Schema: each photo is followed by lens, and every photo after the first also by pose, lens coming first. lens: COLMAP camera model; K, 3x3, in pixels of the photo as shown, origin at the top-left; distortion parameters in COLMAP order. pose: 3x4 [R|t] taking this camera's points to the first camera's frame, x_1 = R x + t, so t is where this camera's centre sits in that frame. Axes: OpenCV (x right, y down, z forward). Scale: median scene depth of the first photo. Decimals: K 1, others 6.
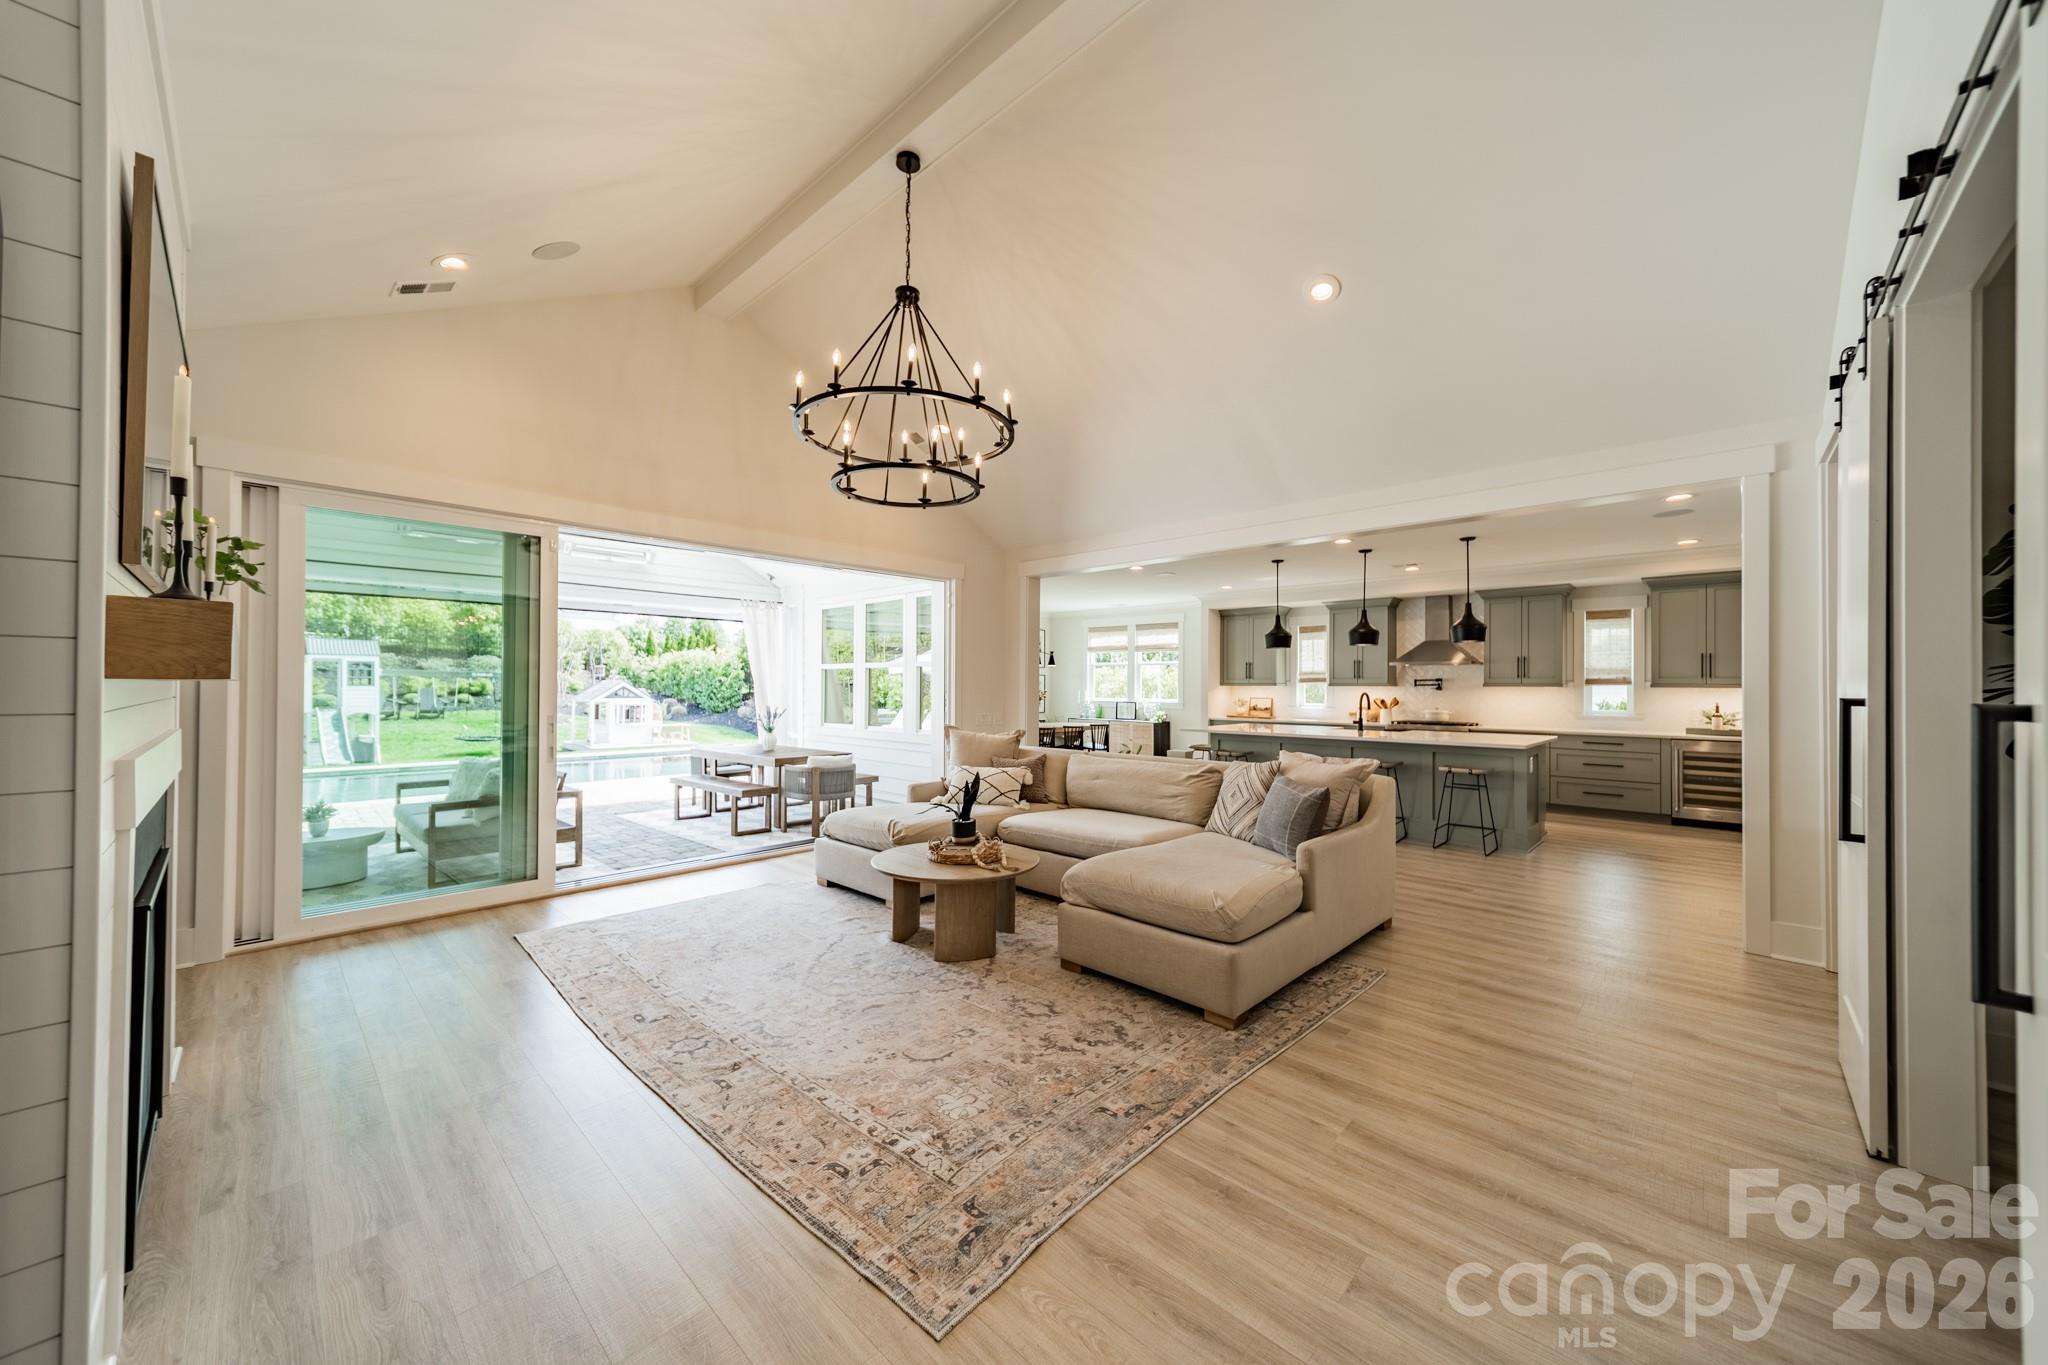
lens RADIAL K [[723.1, 0, 1031.5], [0, 723.1, 681.4], [0, 0, 1]] dist [0.005809, 0.000151]
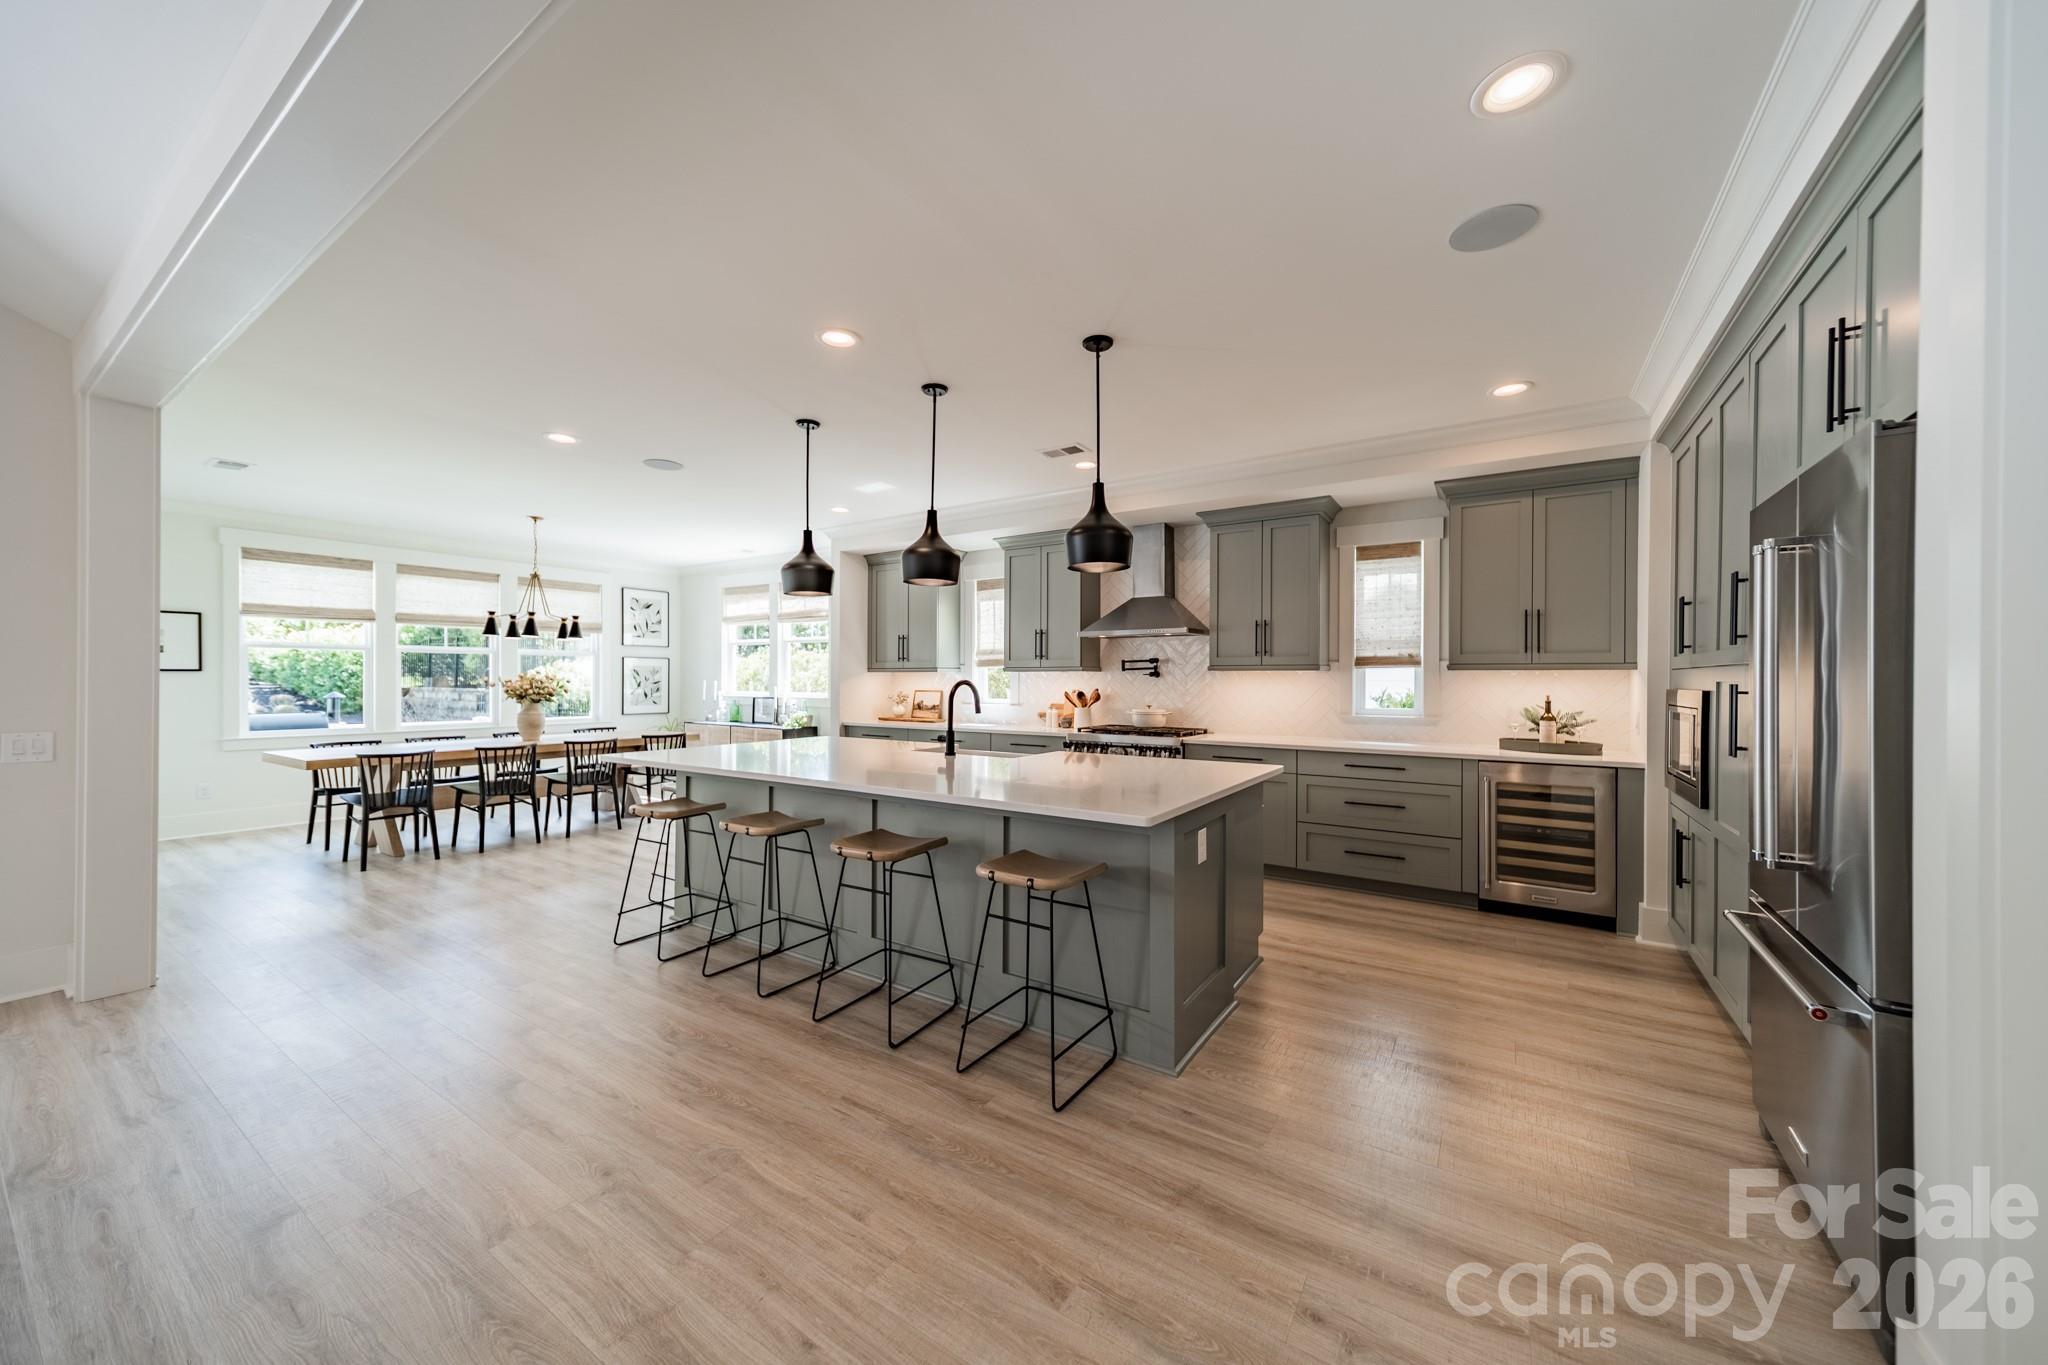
lens RADIAL K [[723.1, 0, 1031.5], [0, 723.1, 681.4], [0, 0, 1]] dist [0.005809, 0.000151]
pose [[0.984774, -0.003556, 0.173800, 0.389315], [0.001708, 0.999940, 0.010782, 0.010035], [-0.173828, -0.010321, 0.984722, 0.447517]]
